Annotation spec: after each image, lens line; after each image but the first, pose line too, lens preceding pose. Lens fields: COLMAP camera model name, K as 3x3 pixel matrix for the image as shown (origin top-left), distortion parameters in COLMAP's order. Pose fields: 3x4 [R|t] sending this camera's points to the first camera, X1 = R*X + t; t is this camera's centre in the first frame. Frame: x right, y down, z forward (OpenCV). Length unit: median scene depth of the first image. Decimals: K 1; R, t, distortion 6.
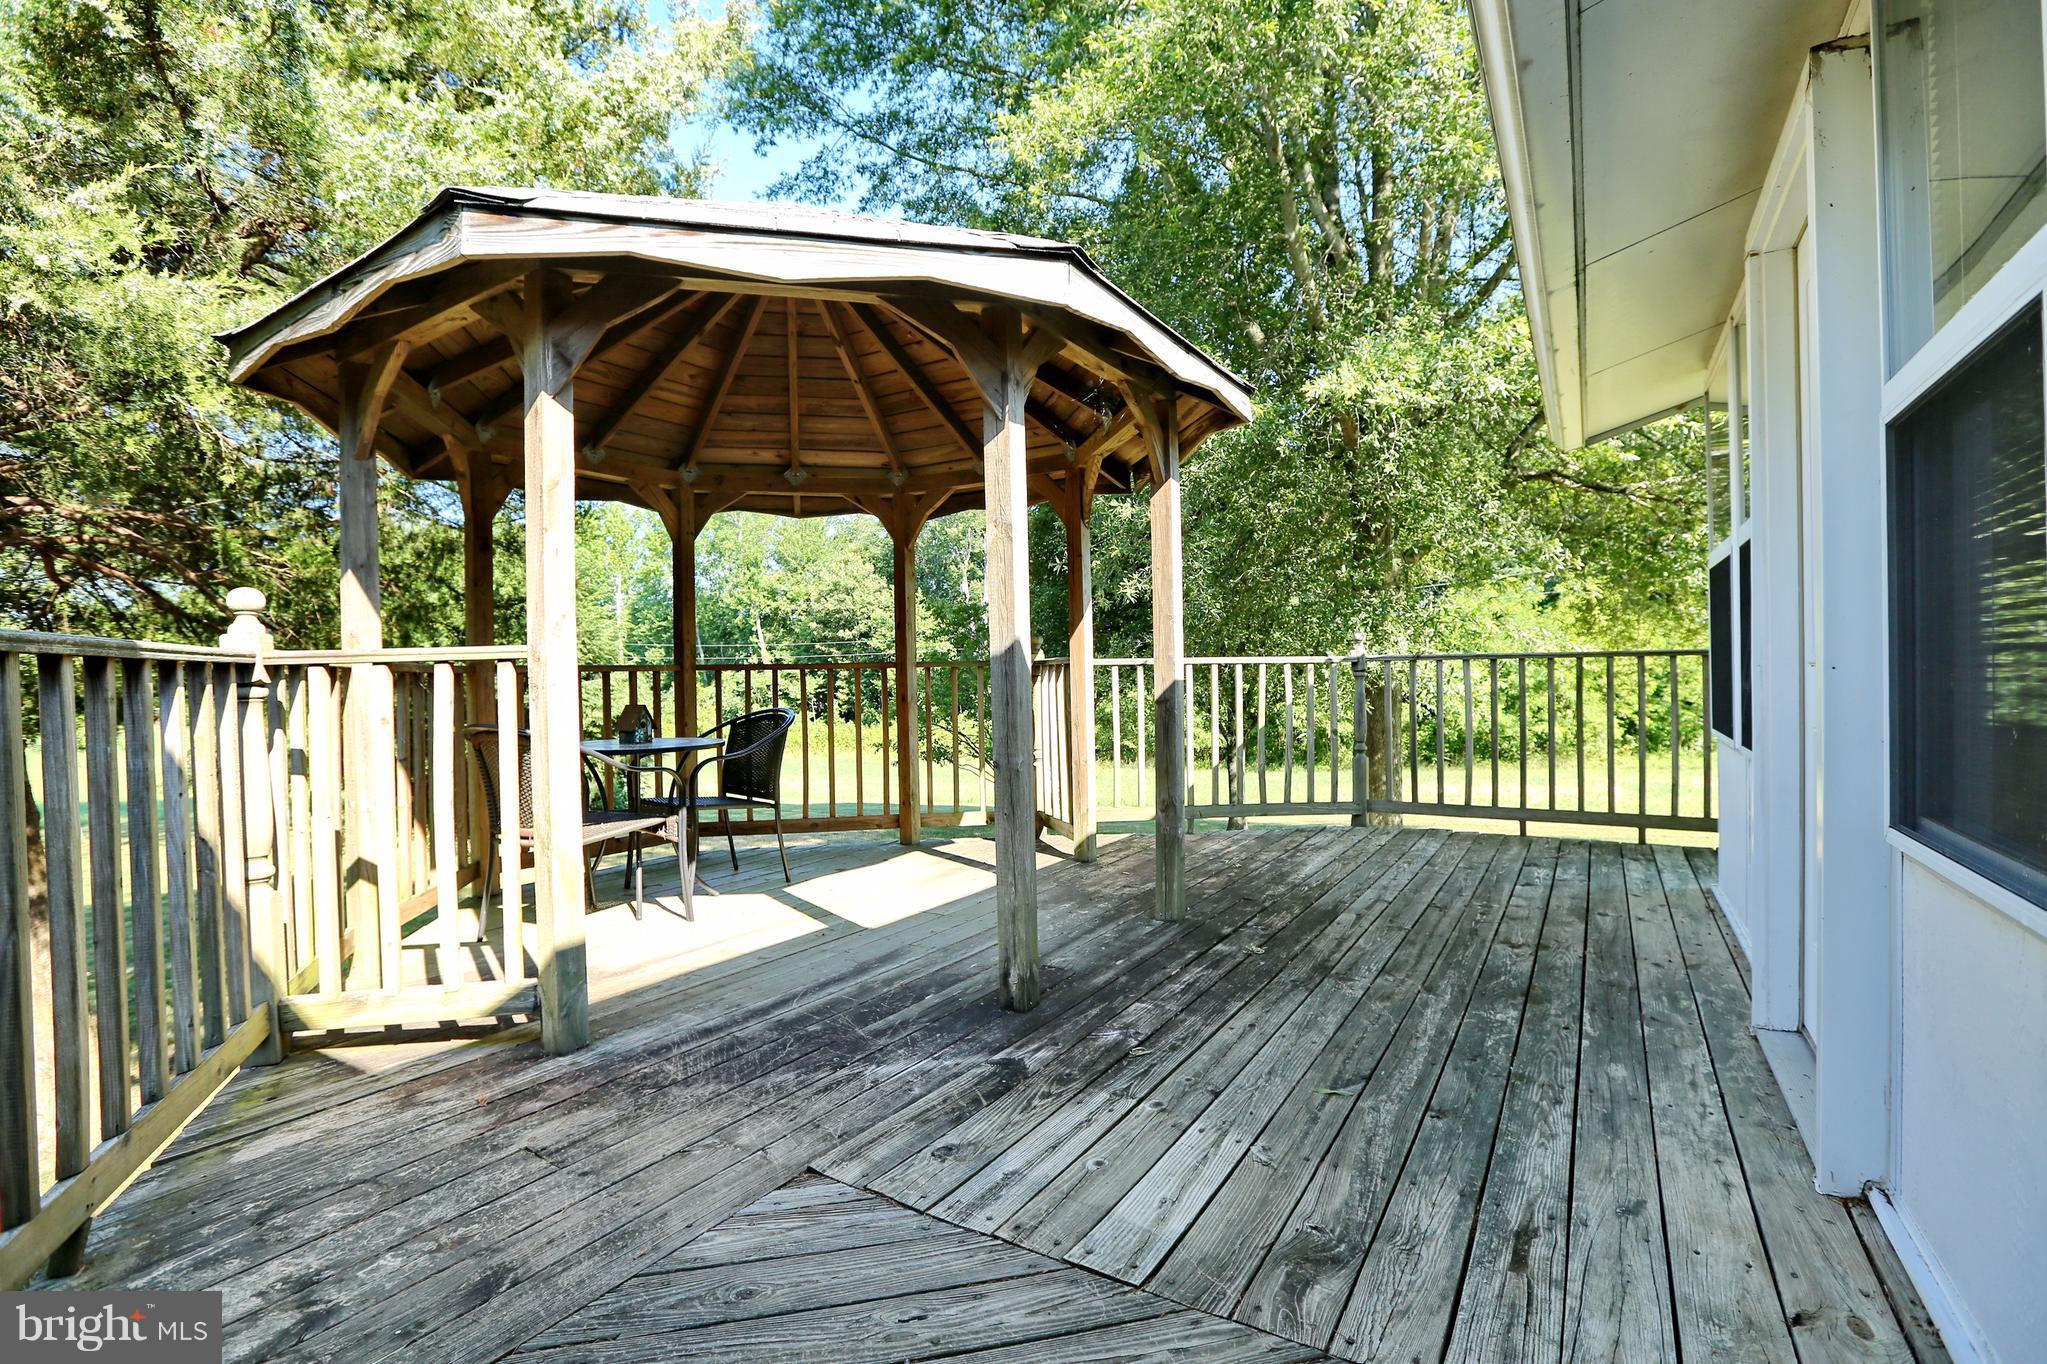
lens RADIAL K [[918.4, 0, 1032.1], [0, 918.4, 689.7], [0, 0, 1]] dist [-0.000986, 0.000651]
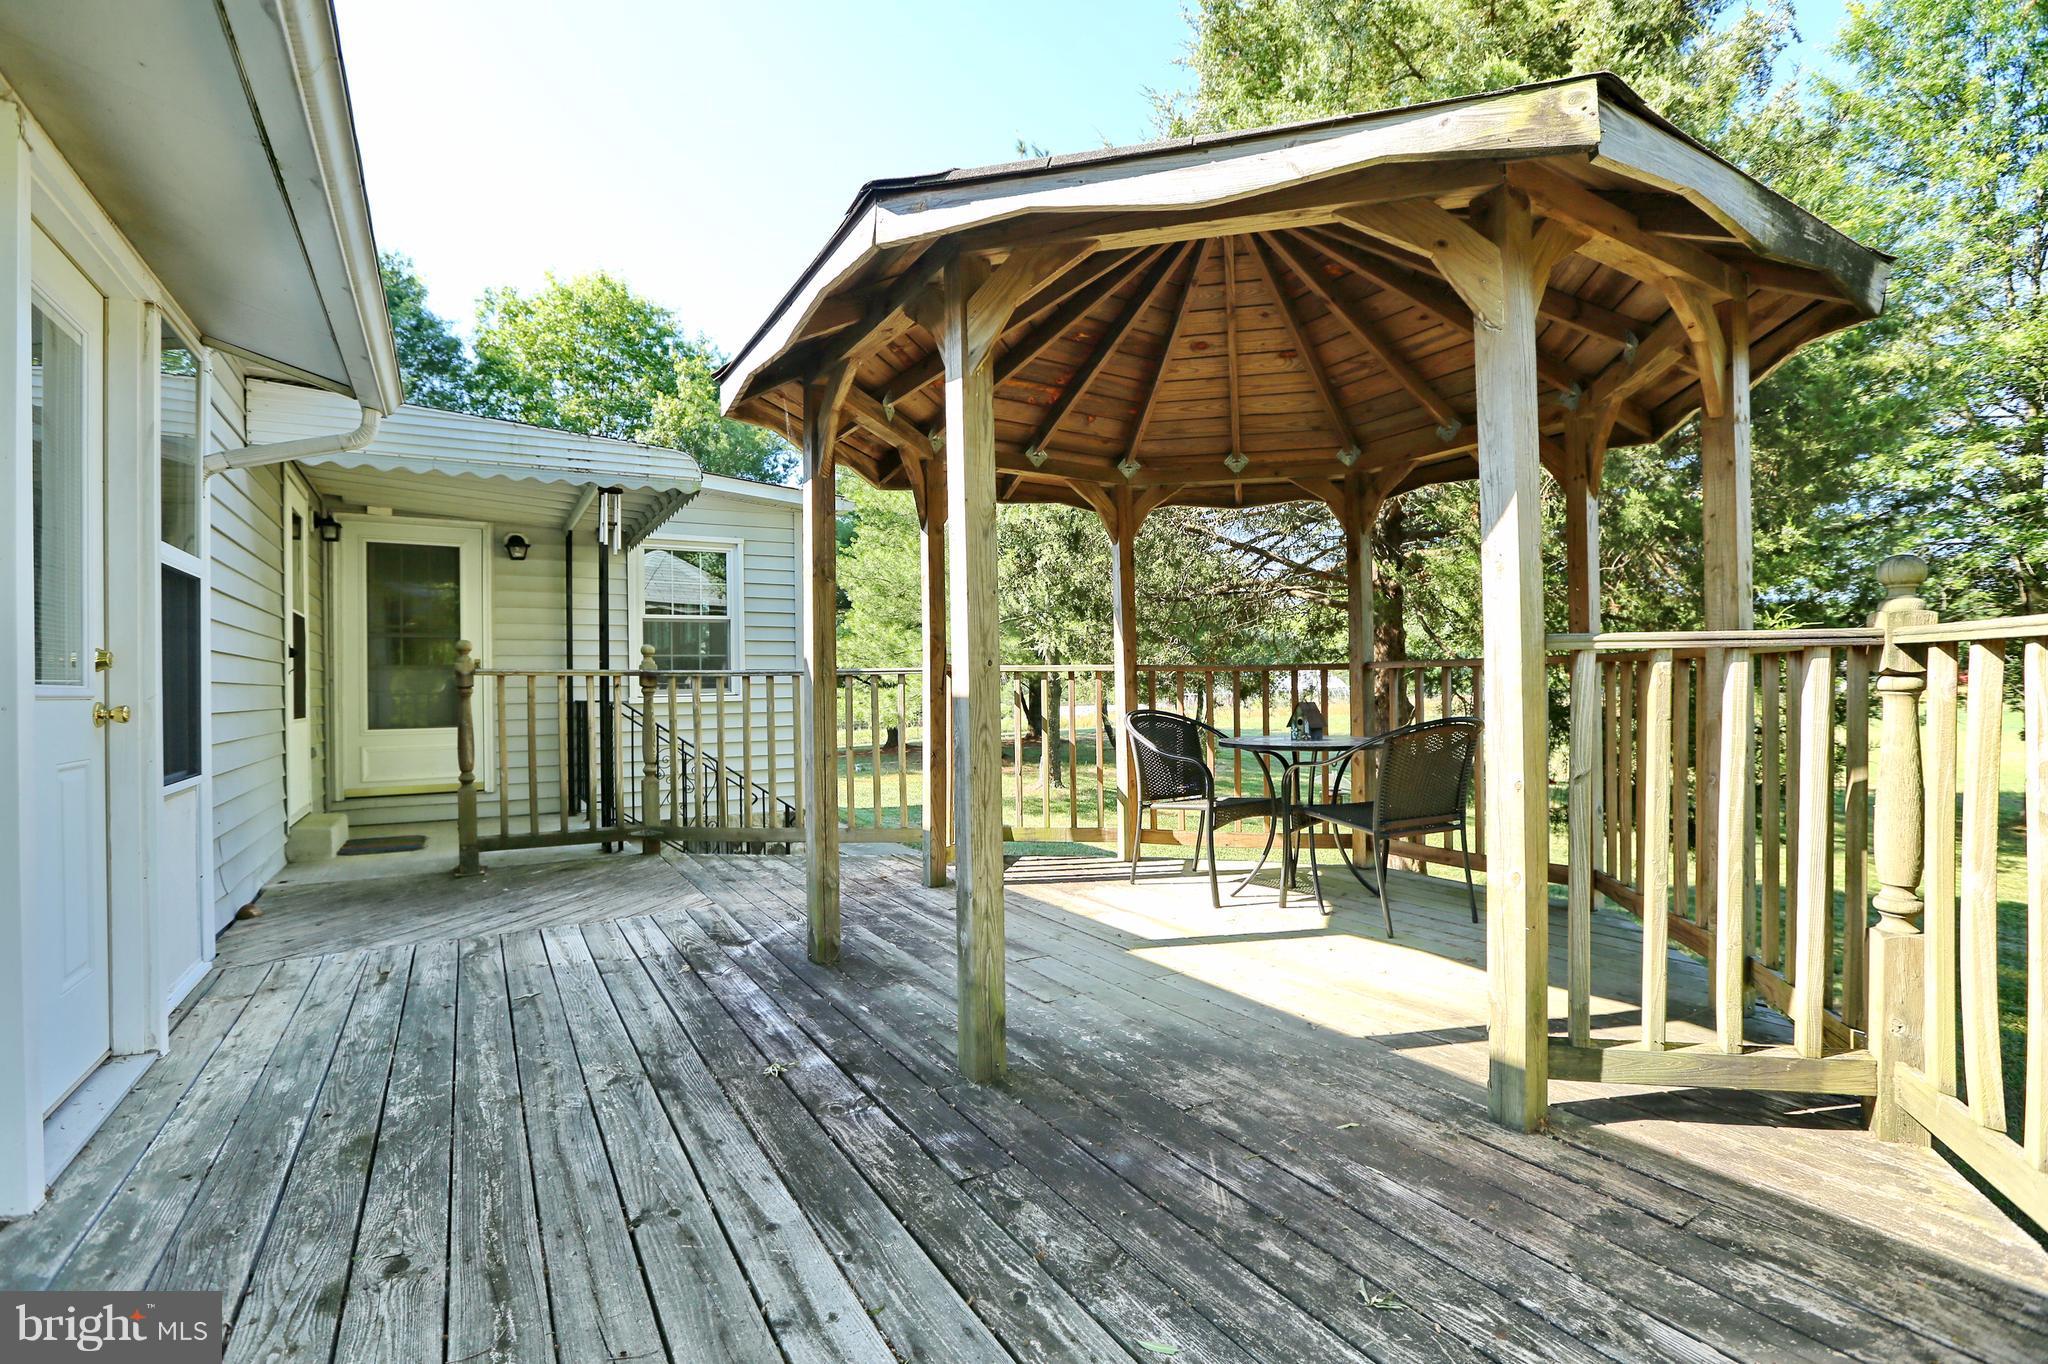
lens RADIAL K [[918.9, 0, 1032.7], [0, 918.9, 690.1], [0, 0, 1]] dist [-0.000986, 0.000651]
pose [[-0.449056, 0.021256, -0.893251, 0.996506], [0.006990, 0.999770, 0.020277, -0.040442], [0.893476, 0.002862, -0.449101, 1.884665]]
